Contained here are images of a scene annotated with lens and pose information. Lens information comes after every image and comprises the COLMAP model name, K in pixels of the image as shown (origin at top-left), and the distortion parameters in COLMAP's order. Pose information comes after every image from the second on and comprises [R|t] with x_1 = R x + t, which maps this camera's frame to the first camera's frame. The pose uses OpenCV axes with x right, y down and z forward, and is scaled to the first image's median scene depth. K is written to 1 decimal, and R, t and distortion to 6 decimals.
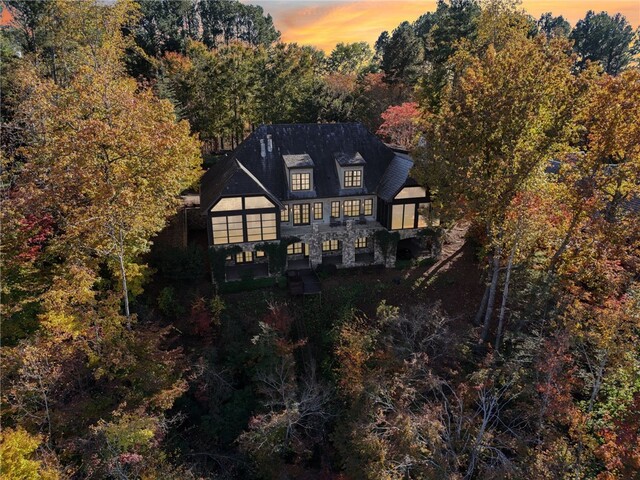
lens RADIAL K [[470.5, 0, 320.0], [0, 470.5, 240.0], [0, 0, 1]] dist [0.078386, -0.000366]
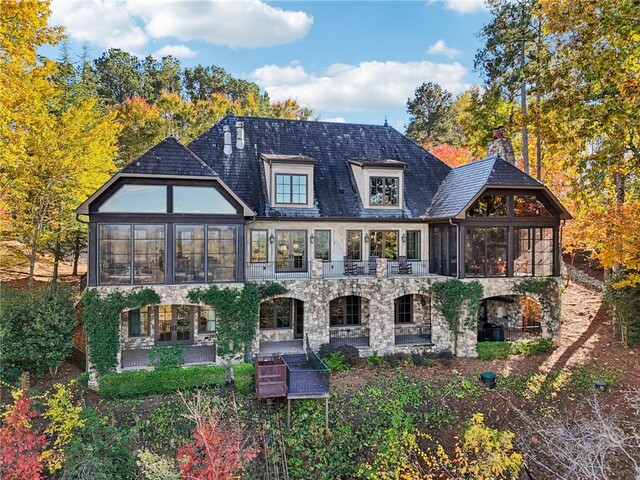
lens RADIAL K [[469.7, 0, 320.0], [0, 469.7, 240.0], [0, 0, 1]] dist [0.058944, -0.055073]
pose [[0.999955, 0.003450, -0.008870, -0.002077], [-0.006172, 0.944530, -0.328368, 0.109596], [0.007245, 0.328407, 0.944508, 0.497236]]
